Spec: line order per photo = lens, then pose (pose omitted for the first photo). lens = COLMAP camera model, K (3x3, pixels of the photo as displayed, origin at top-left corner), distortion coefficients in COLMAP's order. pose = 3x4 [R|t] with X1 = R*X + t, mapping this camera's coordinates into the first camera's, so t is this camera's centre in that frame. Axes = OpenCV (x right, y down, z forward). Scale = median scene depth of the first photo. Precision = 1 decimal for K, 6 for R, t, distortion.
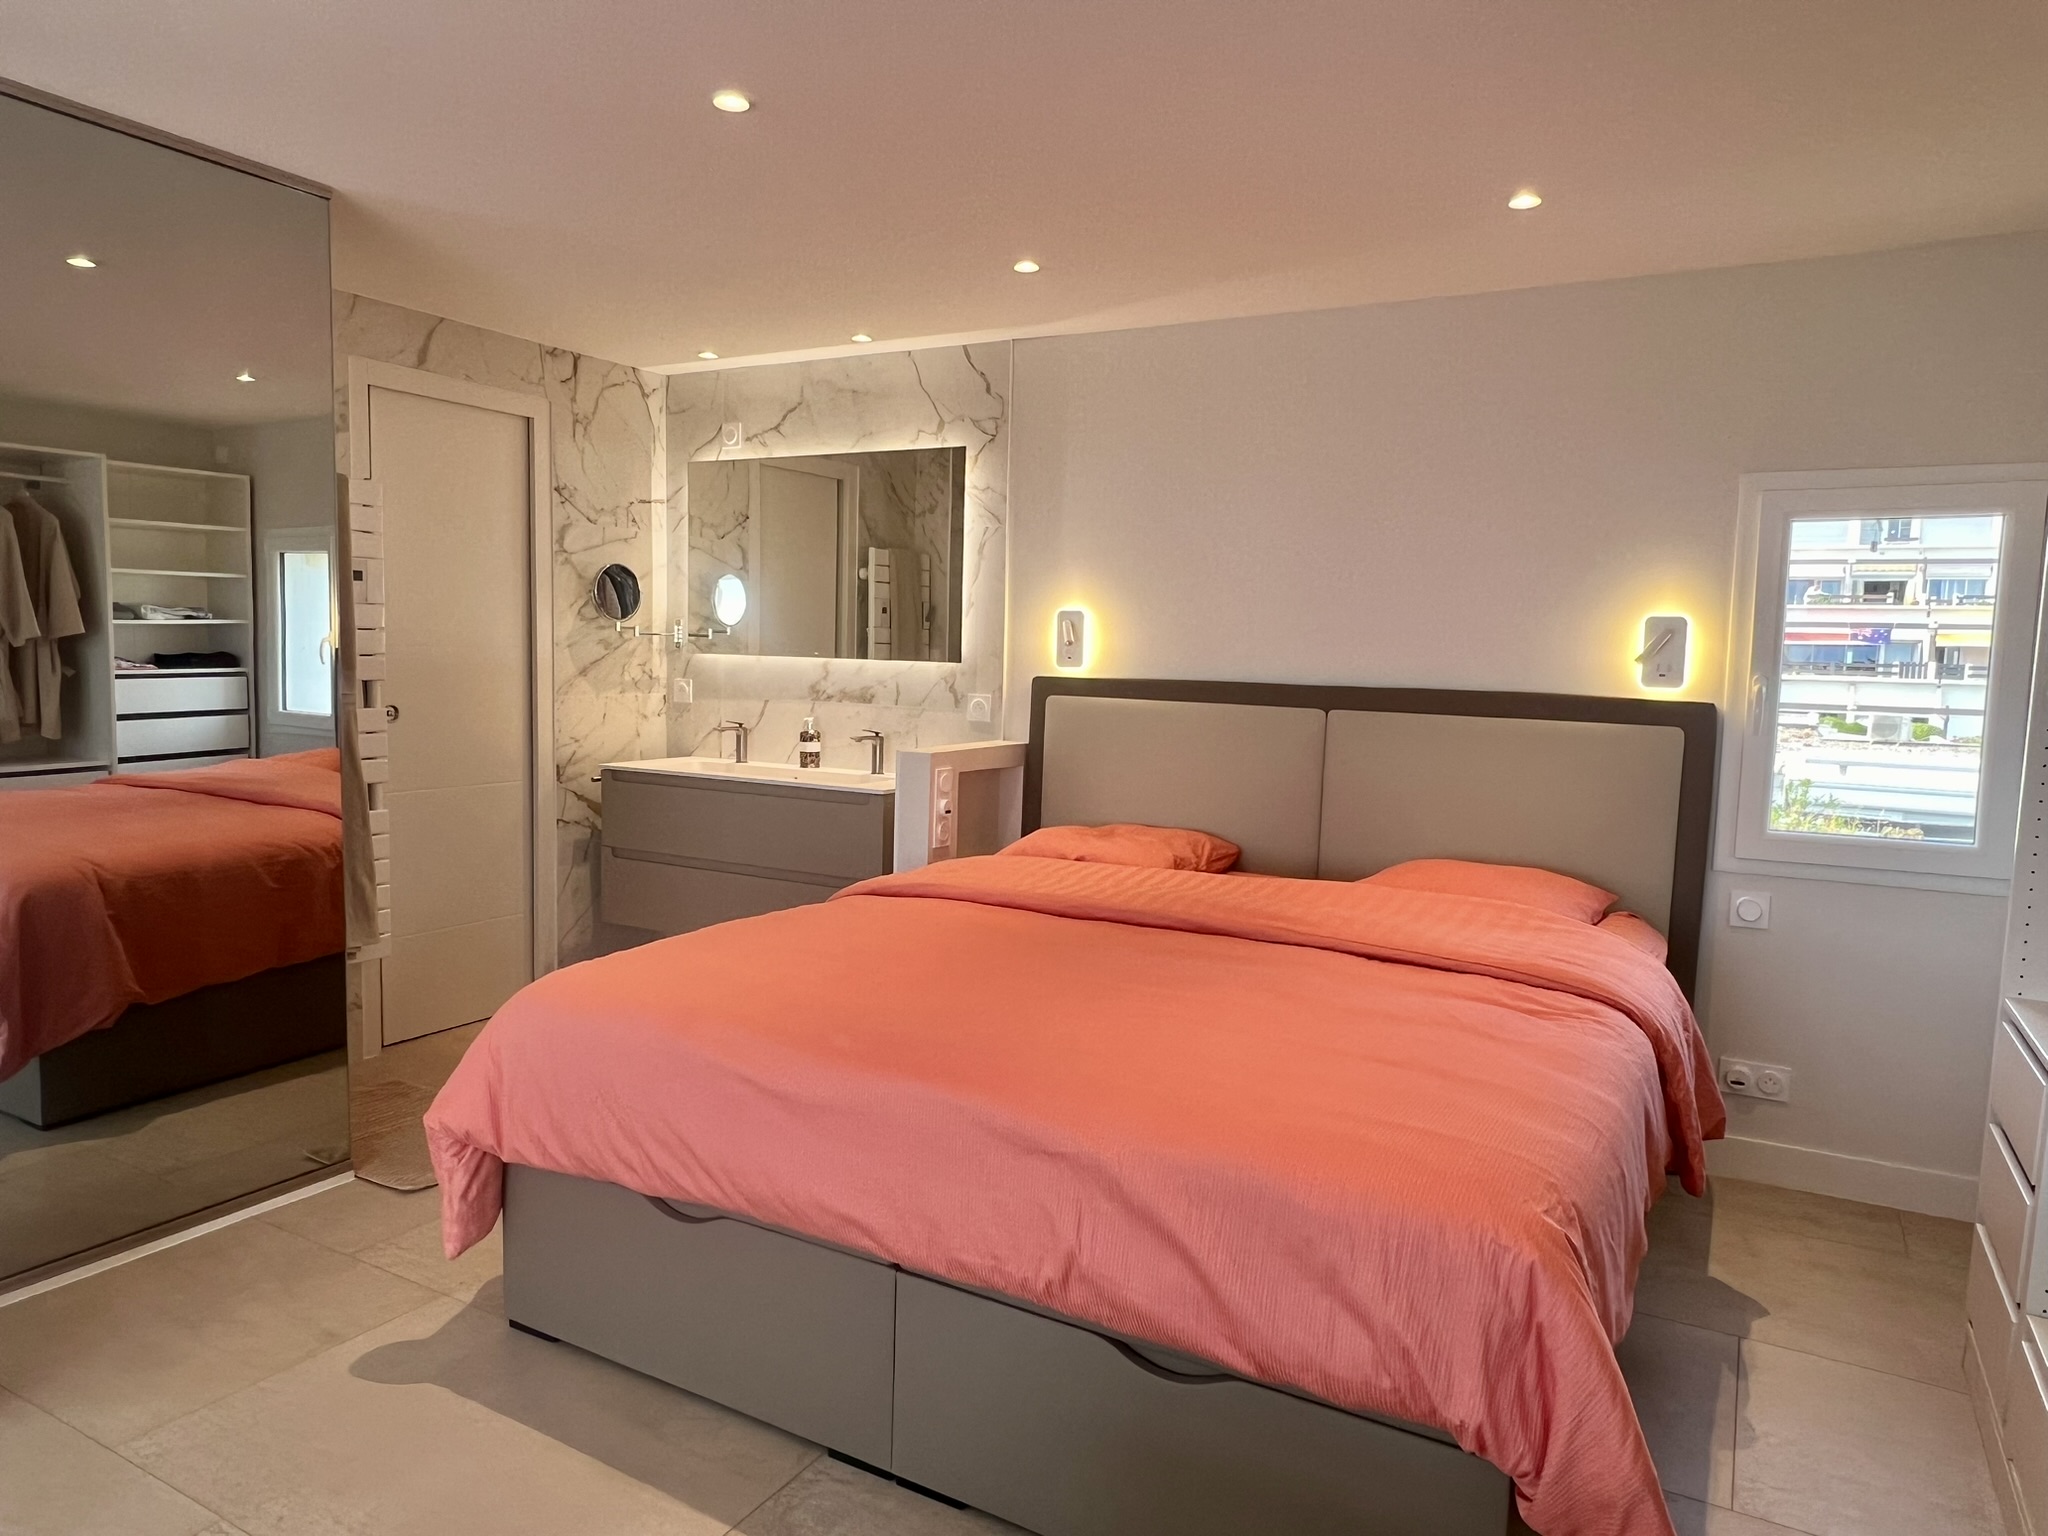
lens RADIAL K [[1319.4, 0, 1032.4], [0, 1319.4, 779.7], [0, 0, 1]] dist [0.002635, 0.000766]
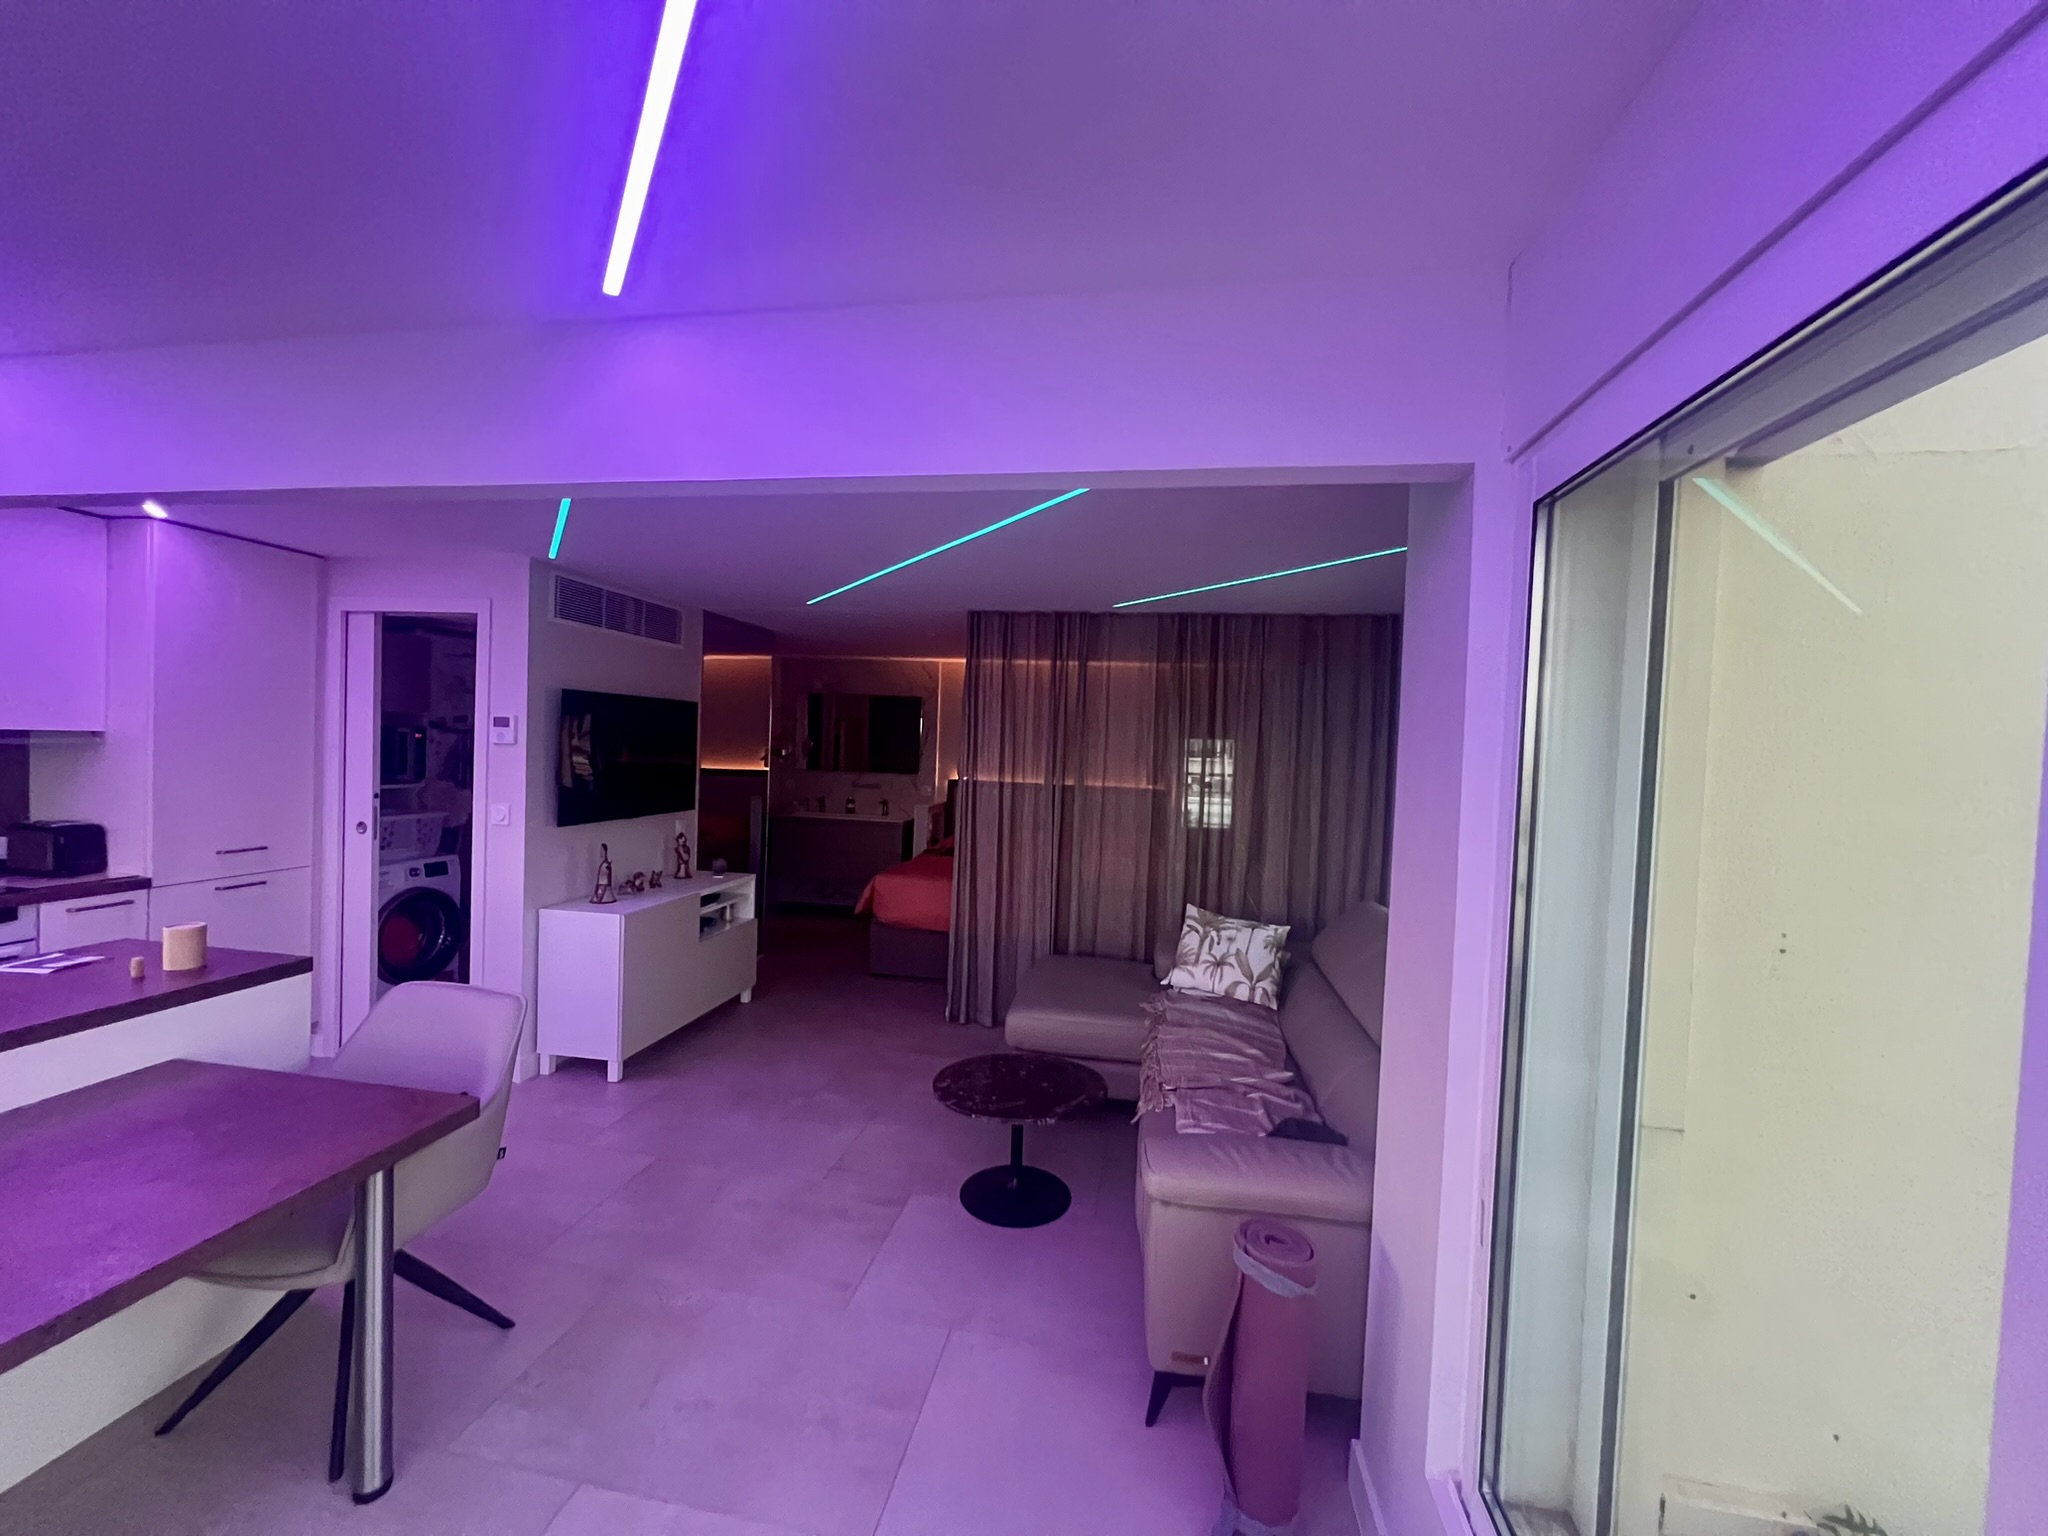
lens RADIAL K [[822.7, 0, 1024.0], [0, 822.7, 768.0], [0, 0, 1]] dist [-0.000053, 0.000290]
pose [[0.943025, 0.000055, 0.332720, -0.389173], [0.019232, 0.998319, -0.054675, -0.004275], [-0.332164, 0.057958, 0.941439, -0.636626]]
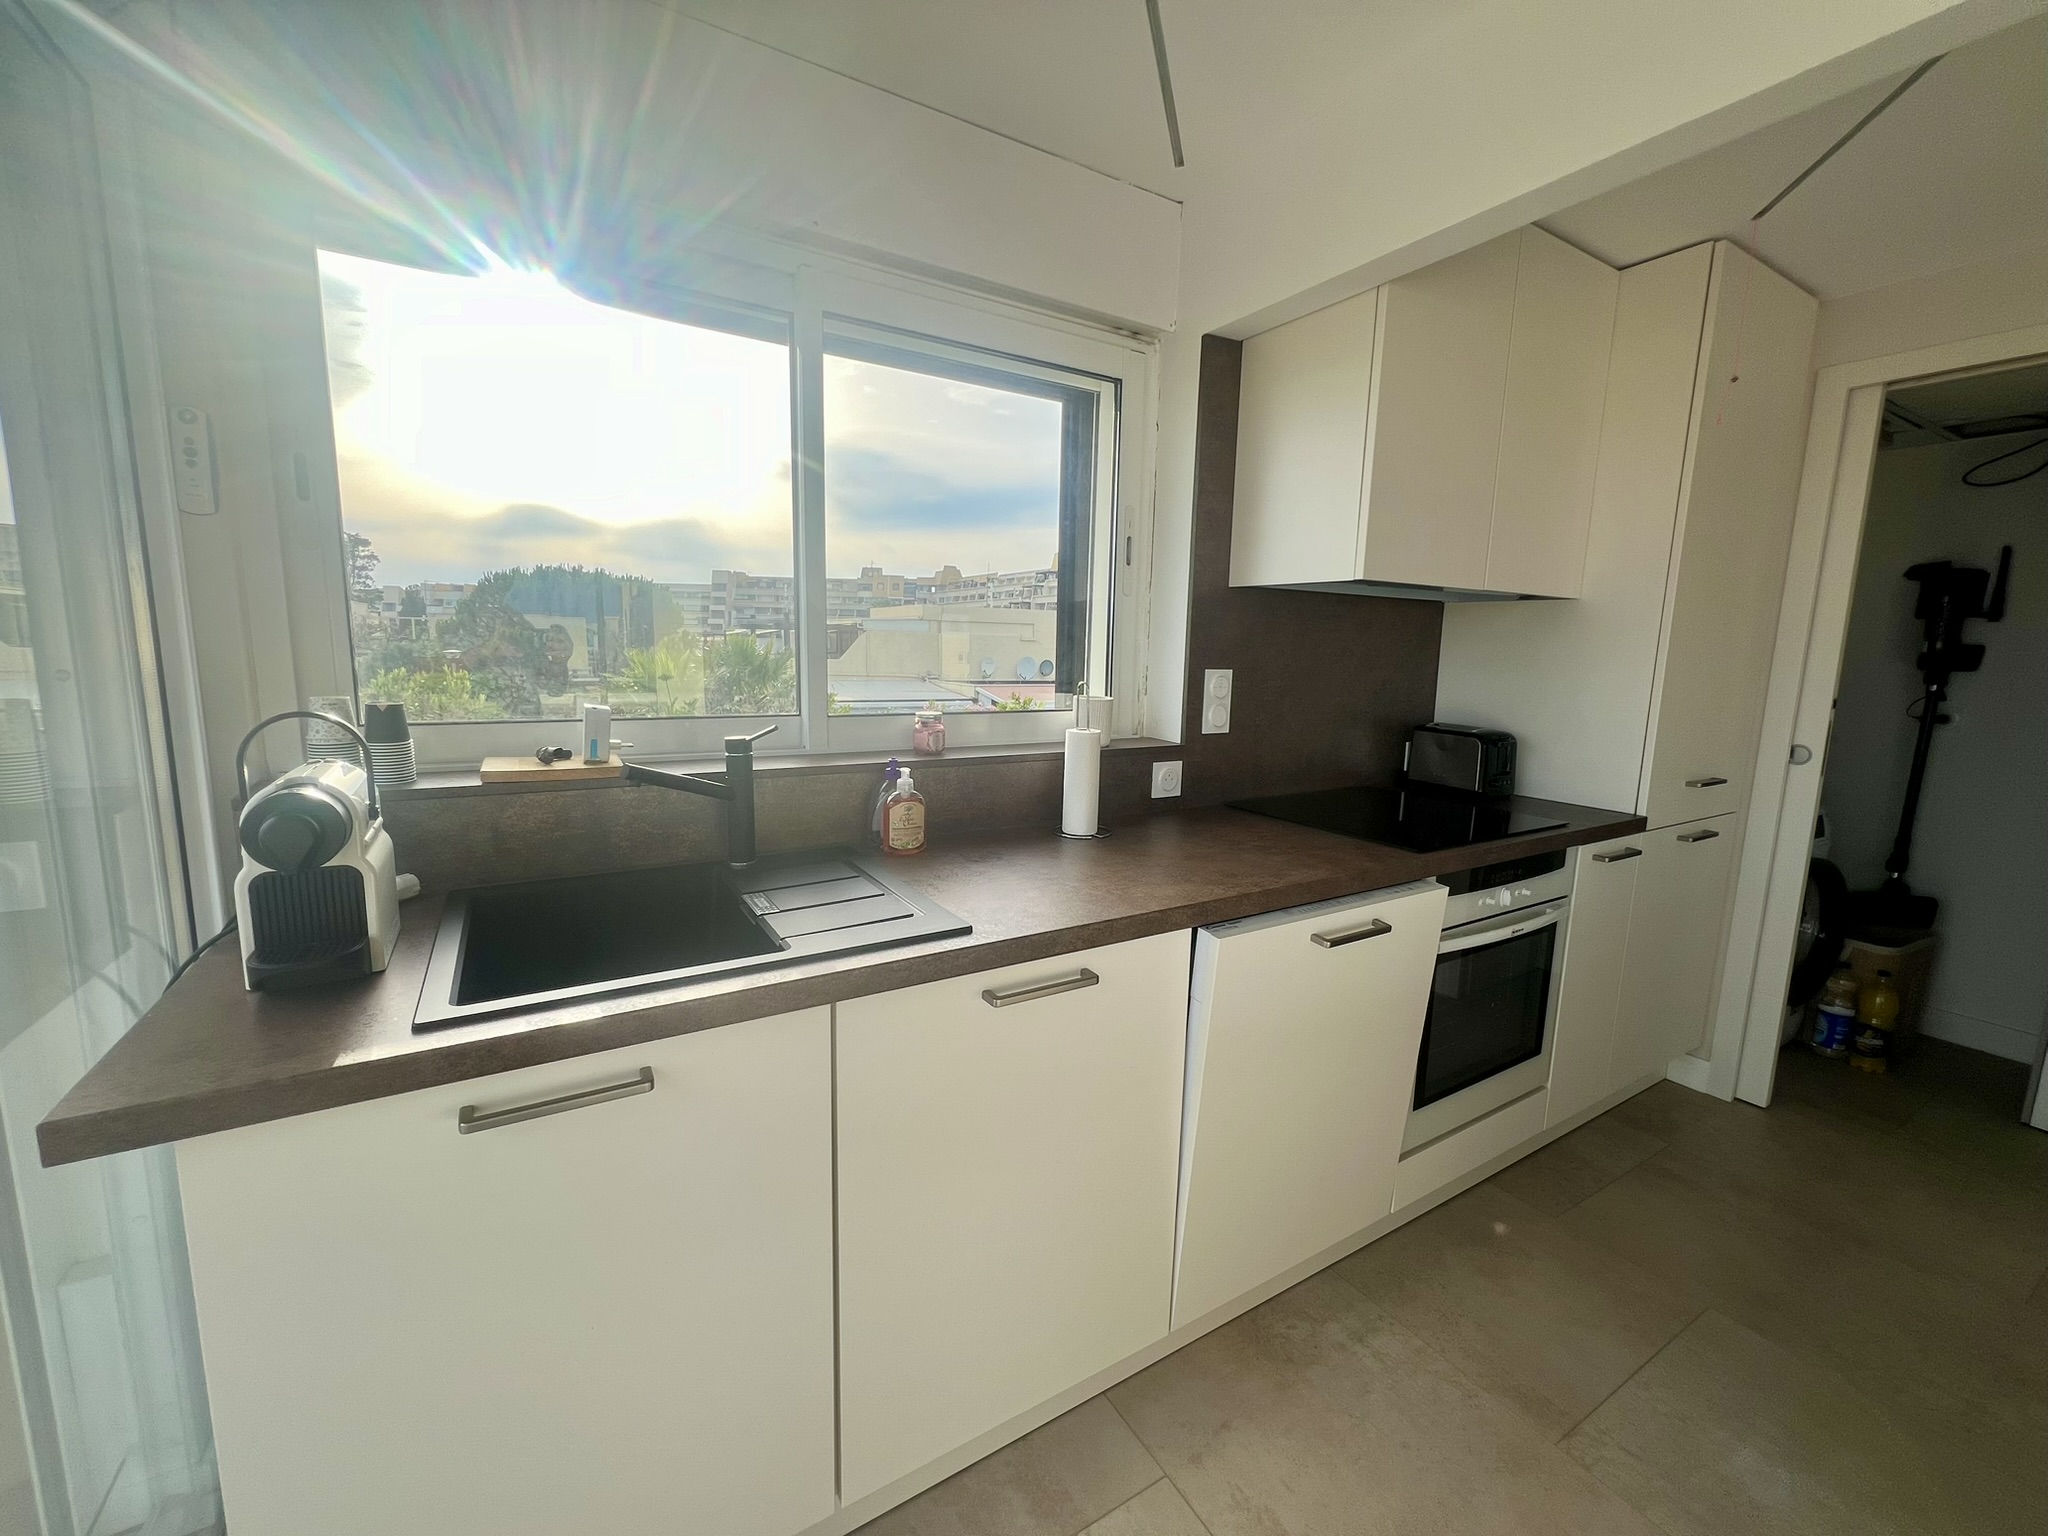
lens RADIAL K [[827.5, 0, 1023.7], [0, 827.5, 769.3], [0, 0, 1]] dist [0.000178, -0.000468]
pose [[0.869600, 0.066229, -0.489294, -0.898697], [-0.048115, 0.997613, 0.049521, 0.003445], [0.491406, -0.019521, 0.870712, -0.326278]]
